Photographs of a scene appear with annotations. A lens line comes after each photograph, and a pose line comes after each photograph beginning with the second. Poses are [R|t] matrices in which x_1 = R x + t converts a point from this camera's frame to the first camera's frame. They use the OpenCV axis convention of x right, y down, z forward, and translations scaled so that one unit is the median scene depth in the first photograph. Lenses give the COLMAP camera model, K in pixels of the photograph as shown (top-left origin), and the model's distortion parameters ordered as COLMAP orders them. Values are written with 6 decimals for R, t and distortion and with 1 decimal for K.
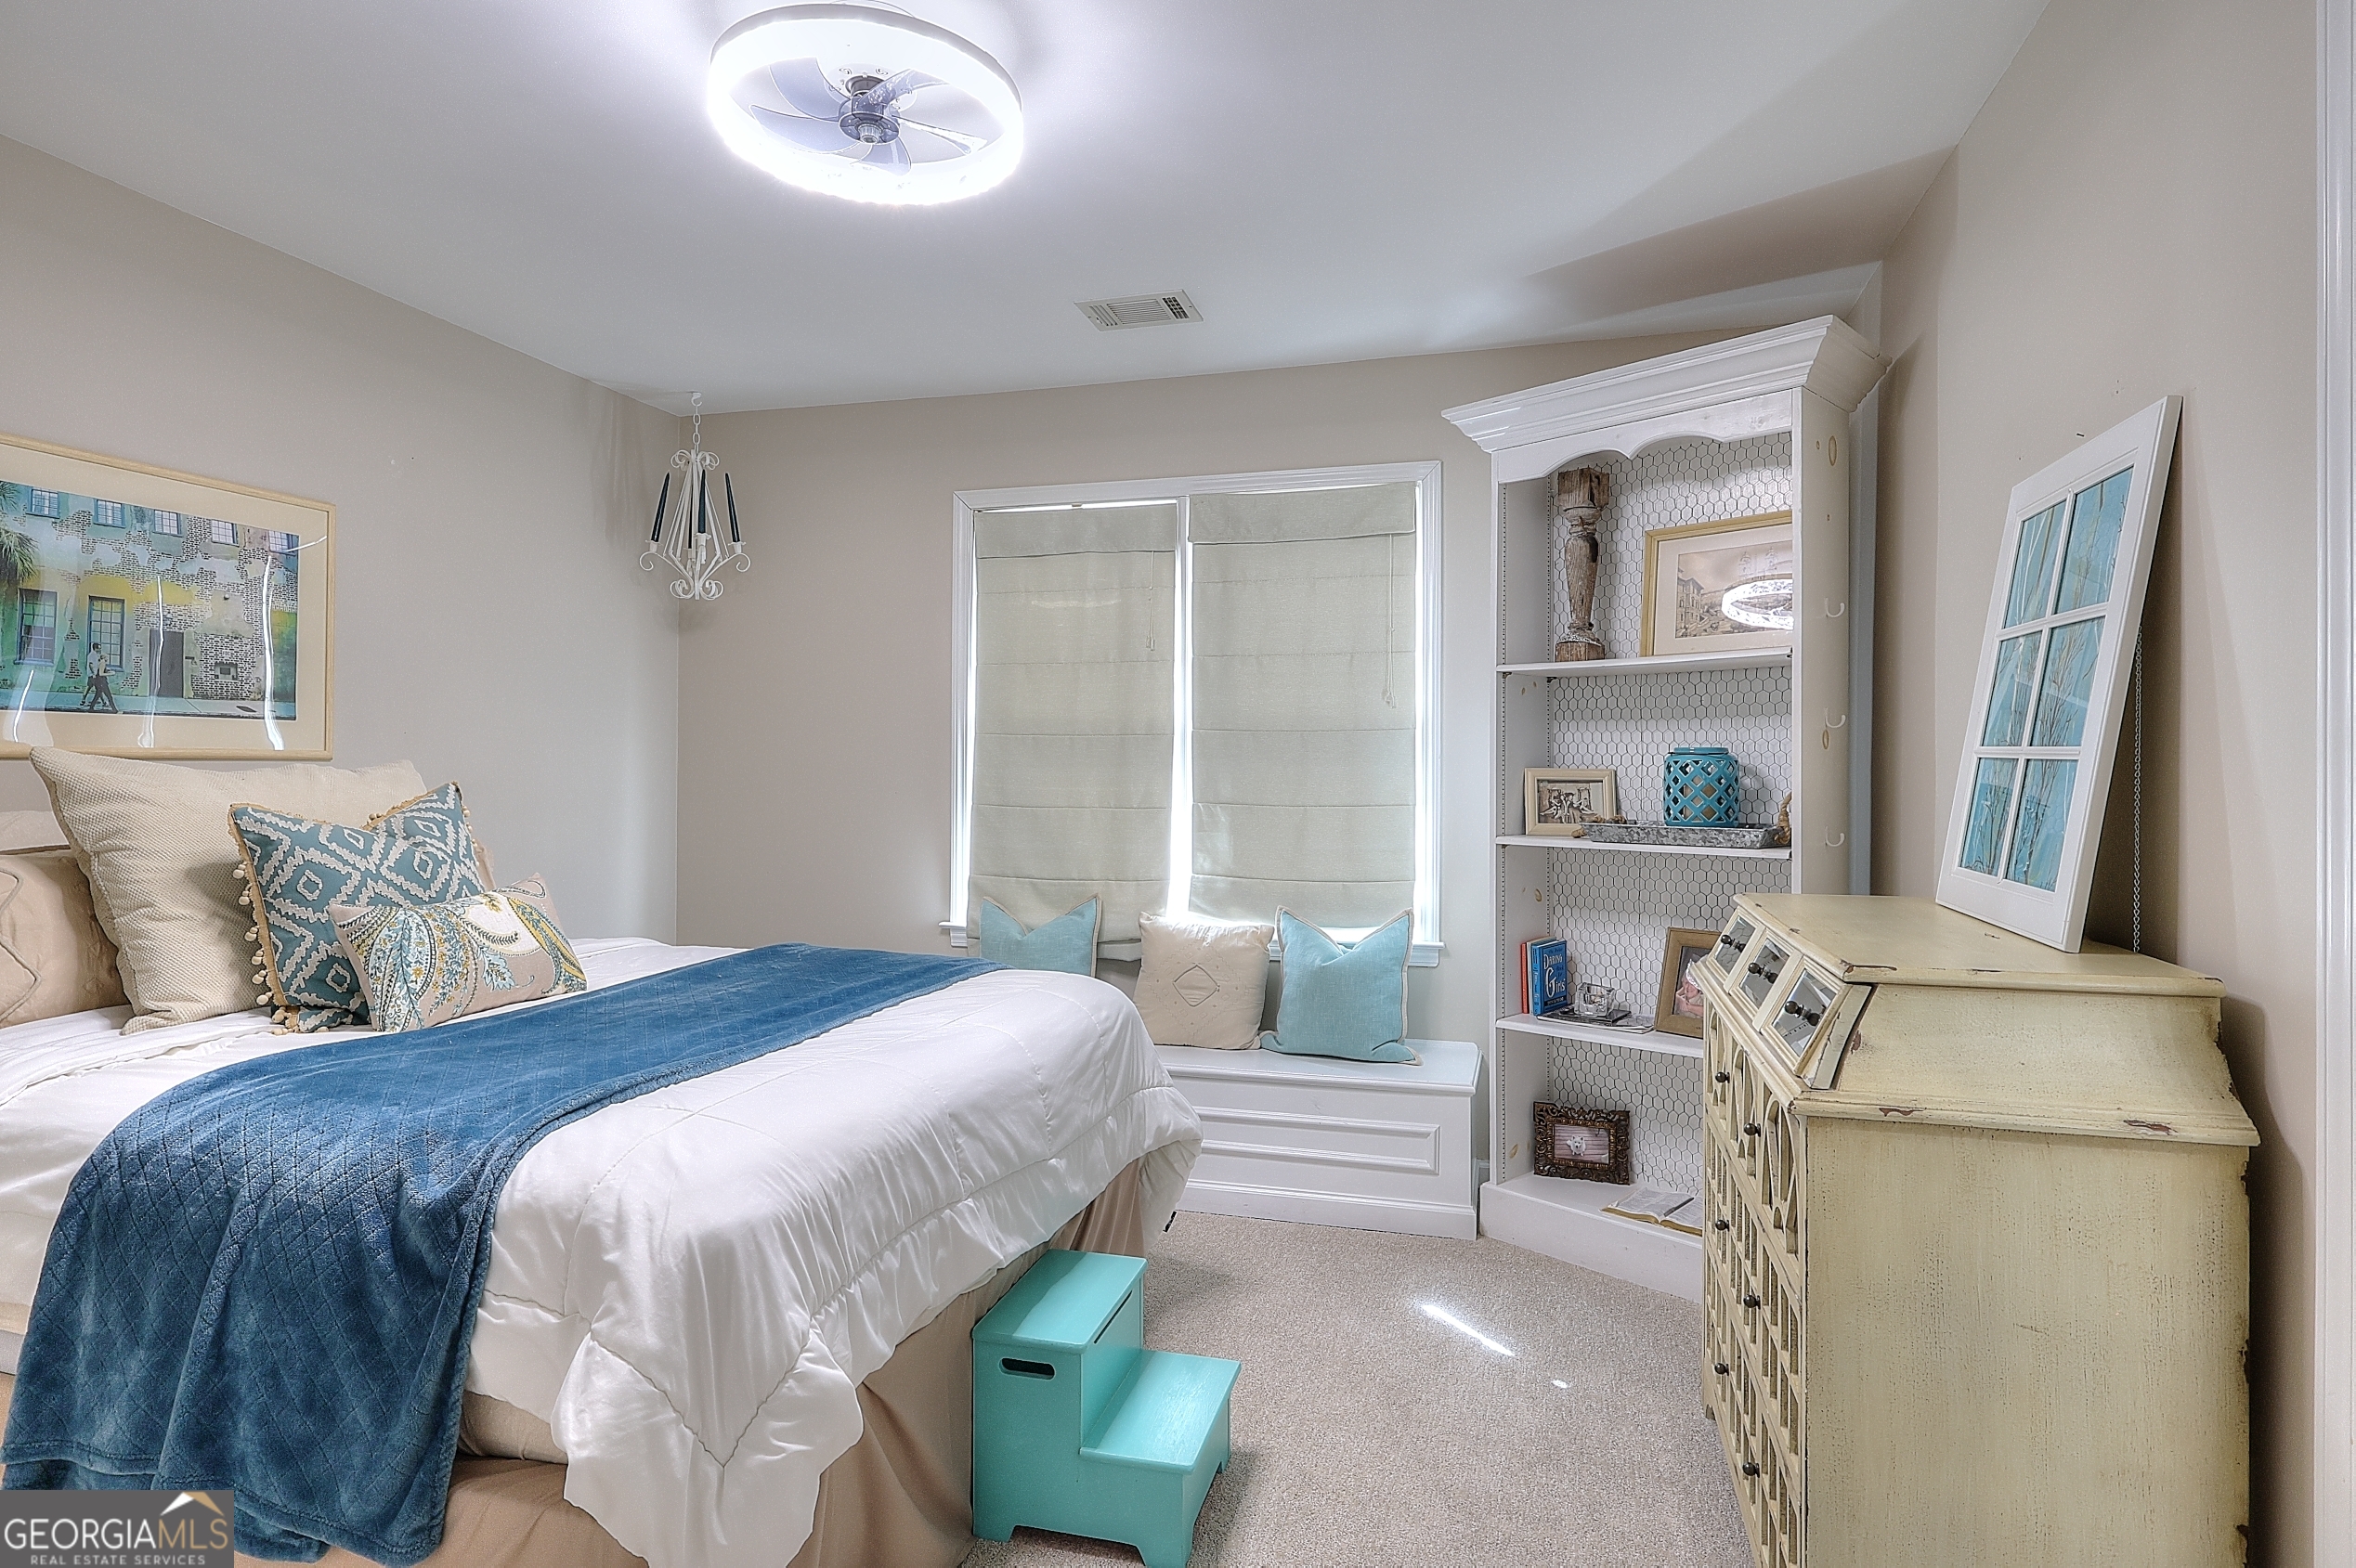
lens RADIAL K [[1238.2, 0, 1181.4], [0, 1238.2, 774.9], [0, 0, 1]] dist [-0.005890, -0.000785]
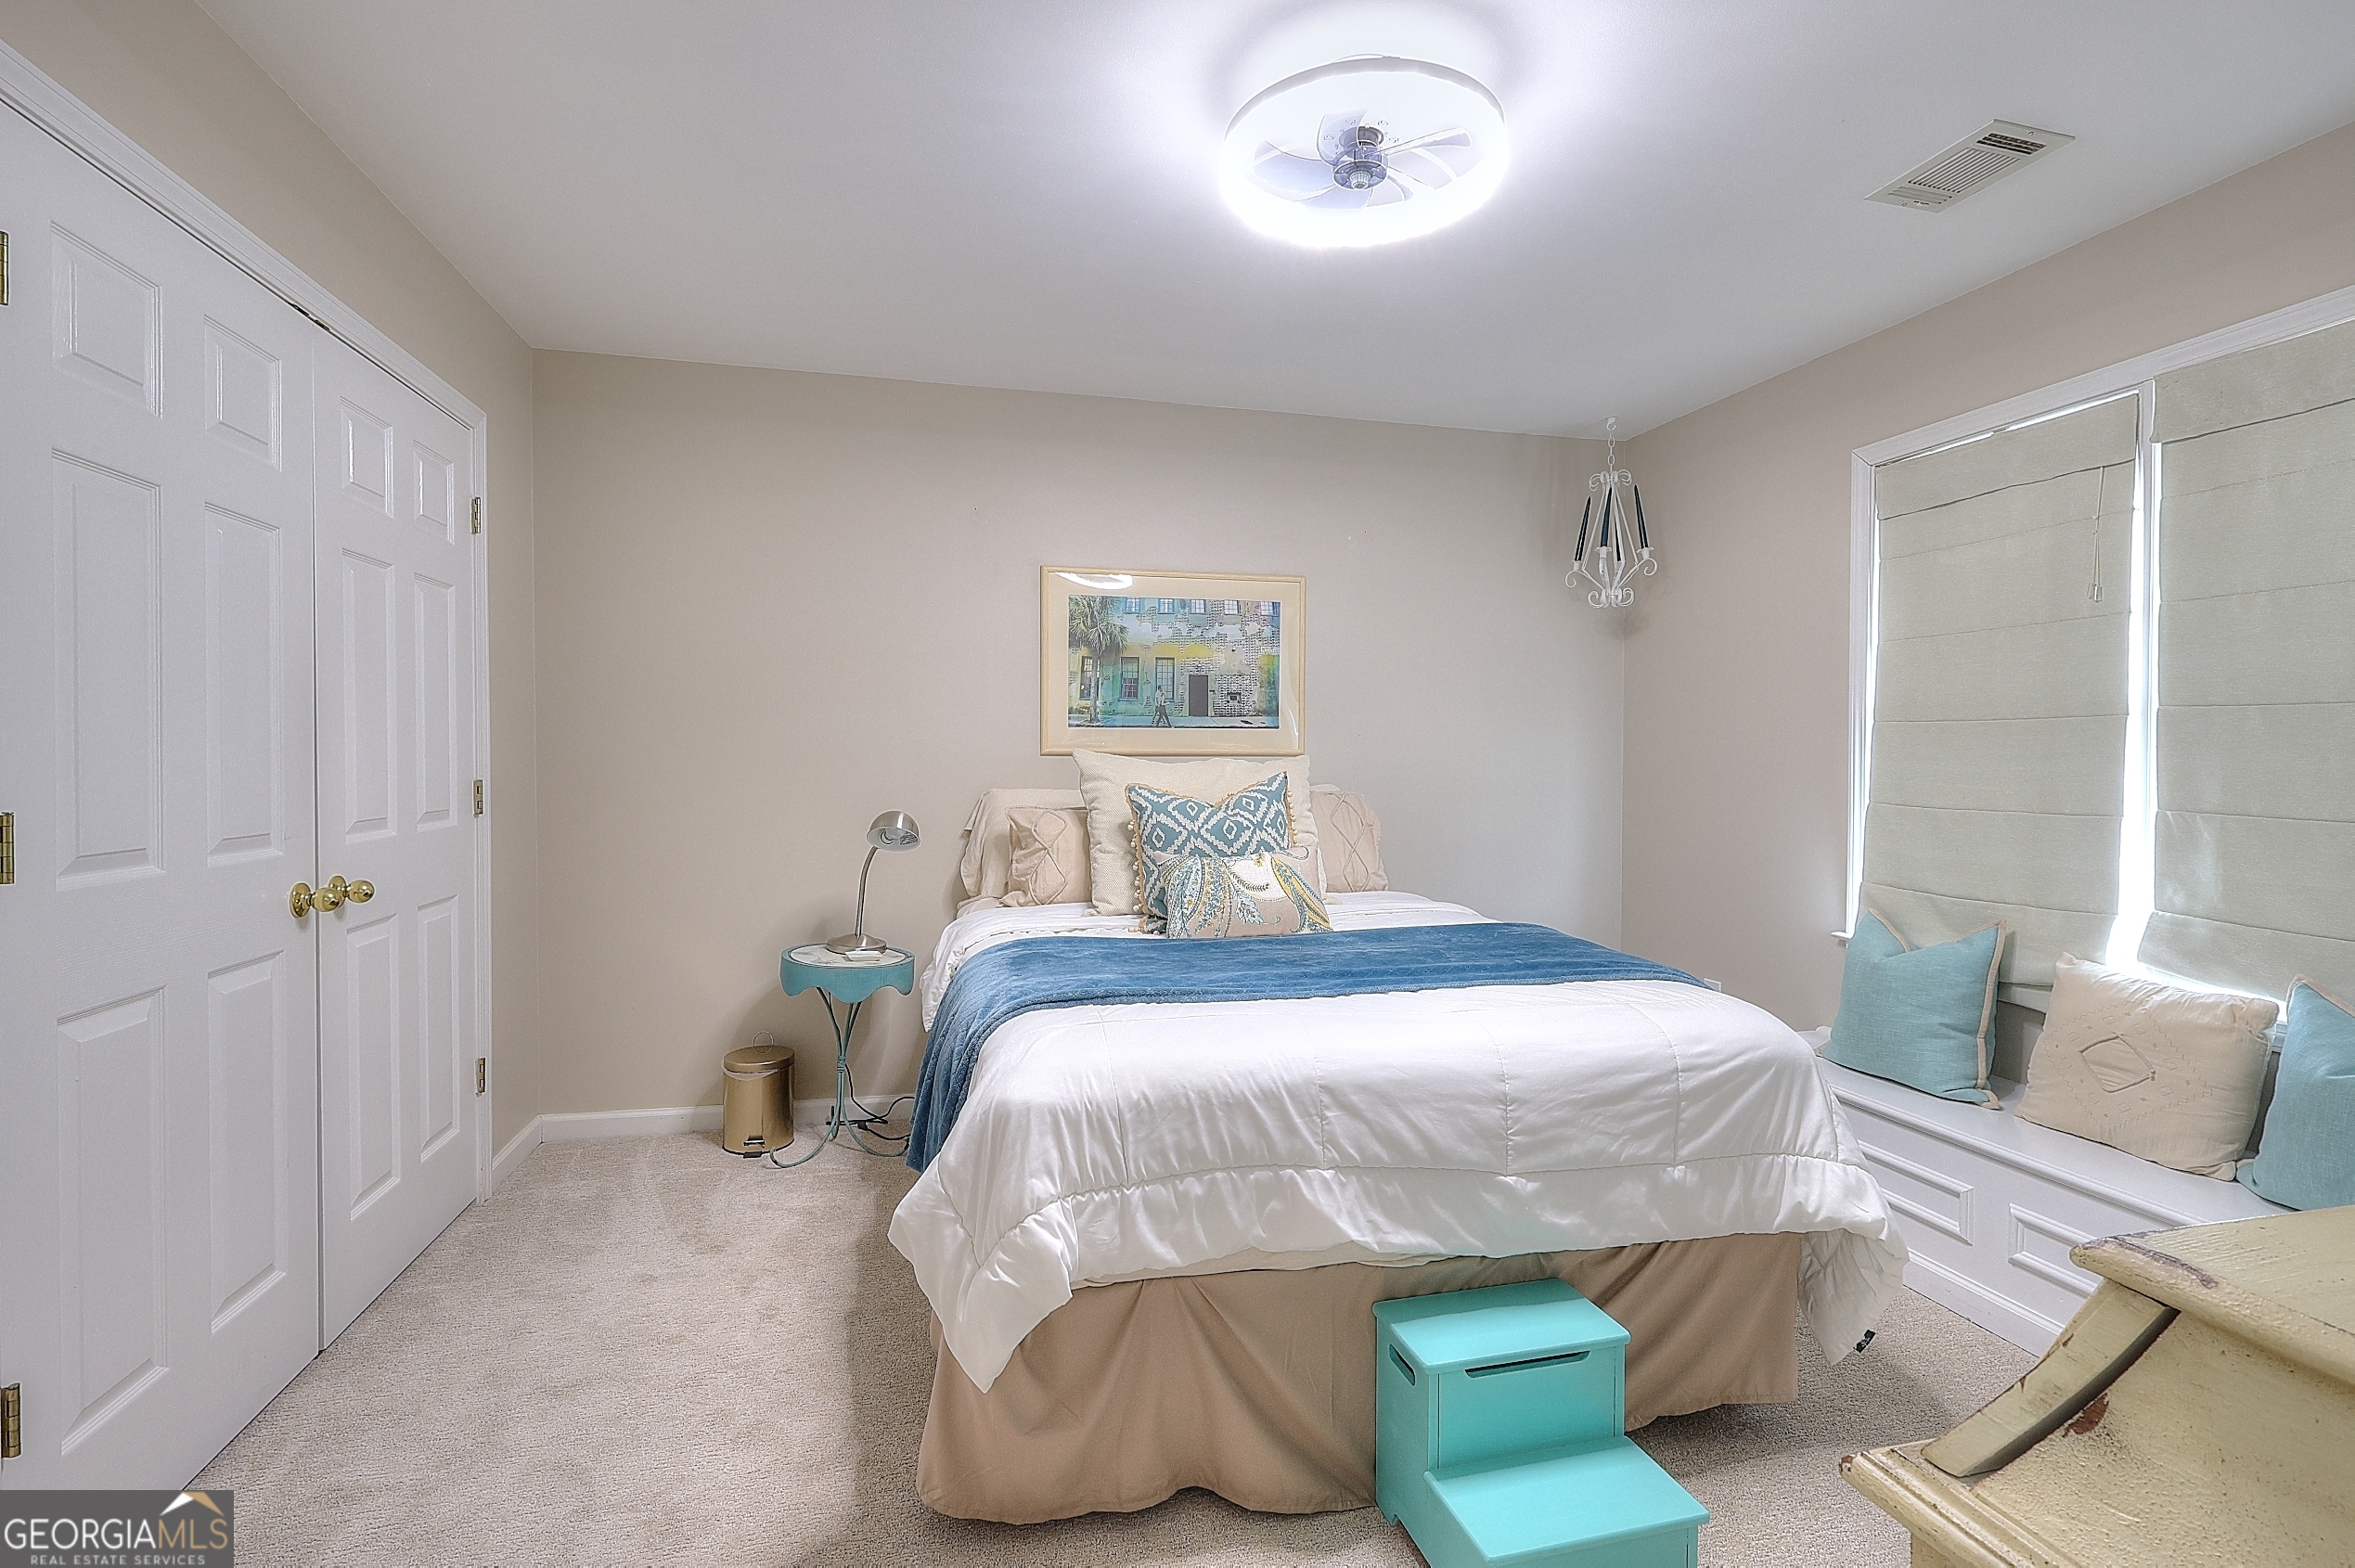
lens RADIAL K [[1079.4, 0, 1178.9], [0, 1079.4, 775.4], [0, 0, 1]] dist [-0.008956, 0.001508]
pose [[0.489665, 0.012211, -0.871825, 0.420553], [-0.004551, 0.999924, 0.011449, -0.002919], [0.871899, -0.001638, 0.489684, 0.326650]]
